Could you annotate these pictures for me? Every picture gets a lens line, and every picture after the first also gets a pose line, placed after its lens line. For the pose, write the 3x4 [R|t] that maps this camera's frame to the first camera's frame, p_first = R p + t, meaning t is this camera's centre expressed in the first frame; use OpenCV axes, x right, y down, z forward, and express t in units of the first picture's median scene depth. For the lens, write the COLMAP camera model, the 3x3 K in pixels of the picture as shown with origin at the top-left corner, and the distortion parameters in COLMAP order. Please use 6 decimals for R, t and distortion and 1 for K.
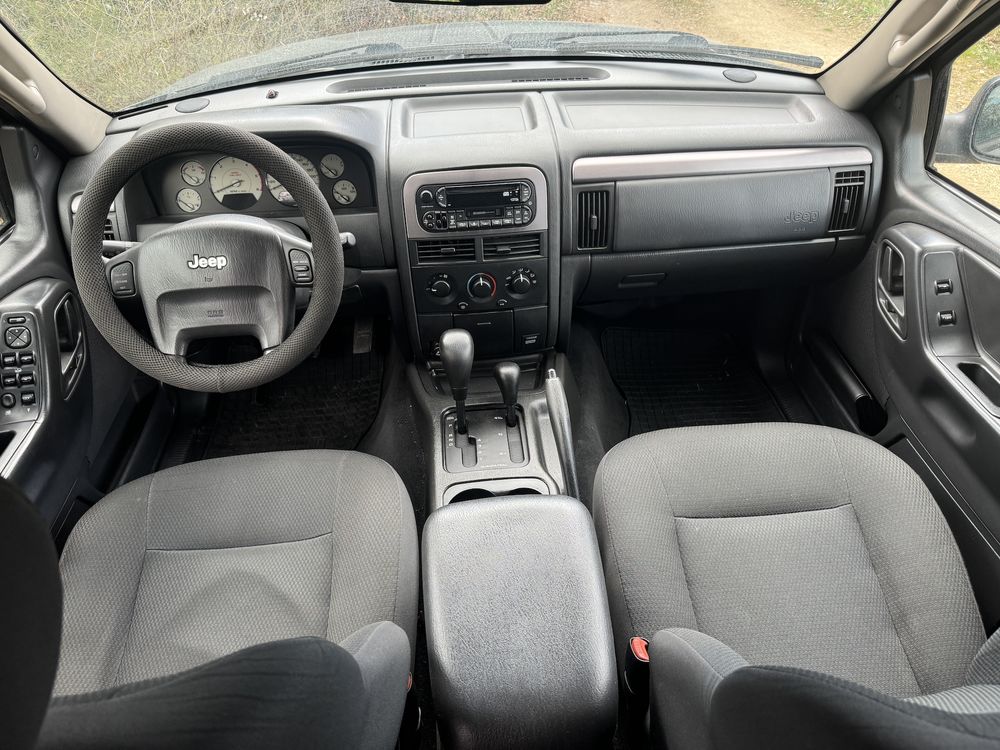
lens RADIAL K [[704.2, 0, 500.8], [0, 704.2, 381.3], [0, 0, 1]] dist [0.033939, -0.070908]
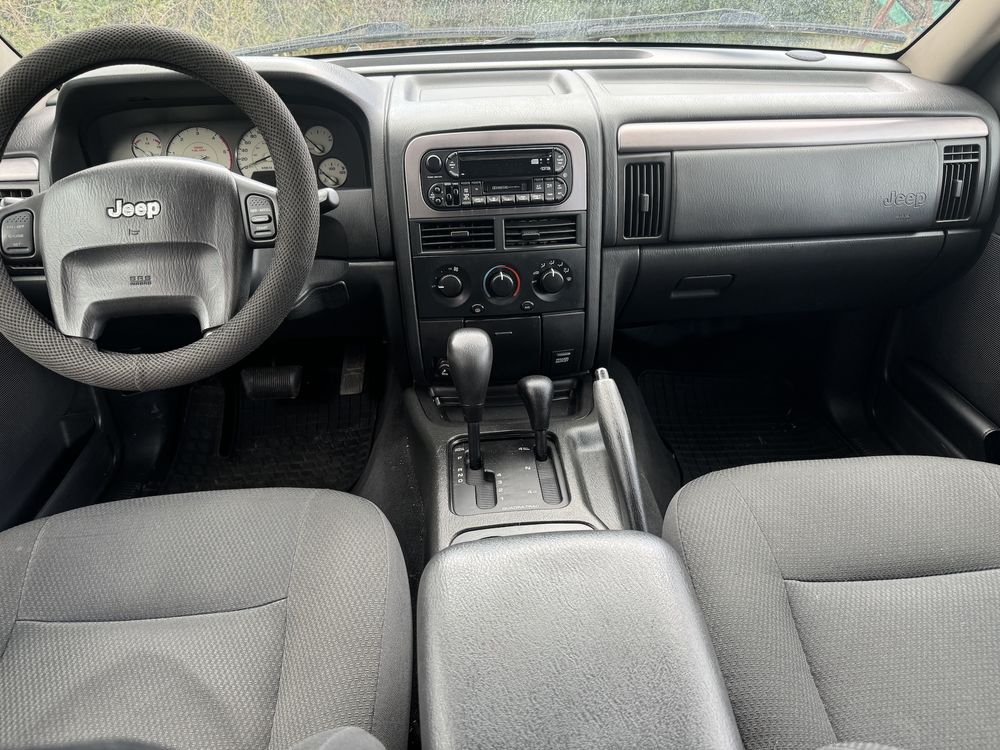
lens RADIAL K [[713.6, 0, 500.8], [0, 713.6, 377.1], [0, 0, 1]] dist [-0.002298, -0.012787]
pose [[0.999978, 0.005367, -0.004013, -0.025672], [-0.005918, 0.988186, -0.153146, 0.092661], [0.003143, 0.153167, 0.988195, 0.244545]]
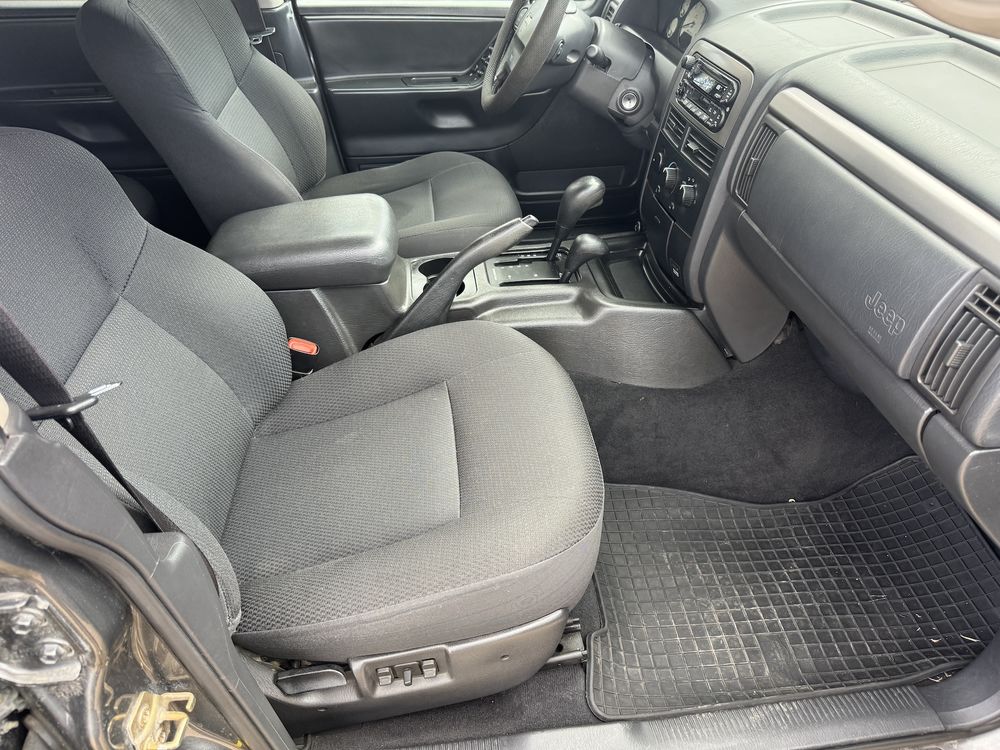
lens RADIAL K [[704.2, 0, 500.8], [0, 704.2, 381.3], [0, 0, 1]] dist [0.033939, -0.070908]
pose [[0.046909, 0.631559, -0.773907, 0.902395], [-0.634051, 0.617497, 0.465486, -0.272049], [0.771867, 0.468861, 0.429407, 0.565493]]
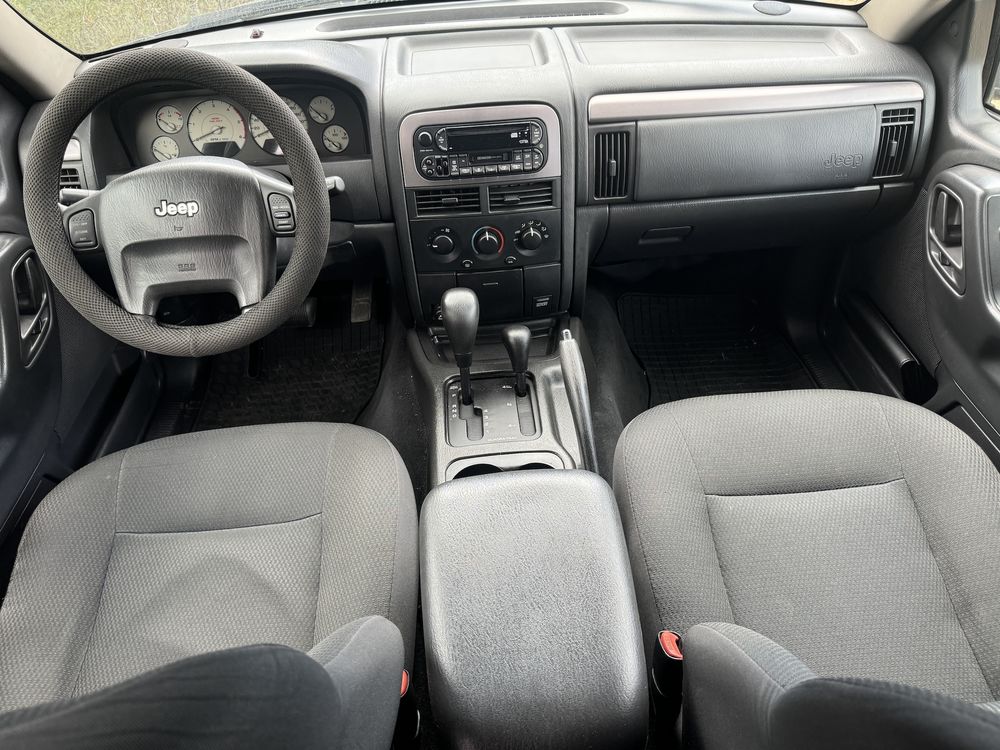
lens RADIAL K [[706.4, 0, 501.5], [0, 706.4, 378.6], [0, 0, 1]] dist [0.003103, -0.025325]
pose [[0.999891, -0.005950, -0.013543, 0.001675], [0.006243, 0.999745, 0.021717, 0.022202], [0.013410, -0.021800, 0.999672, 0.097108]]
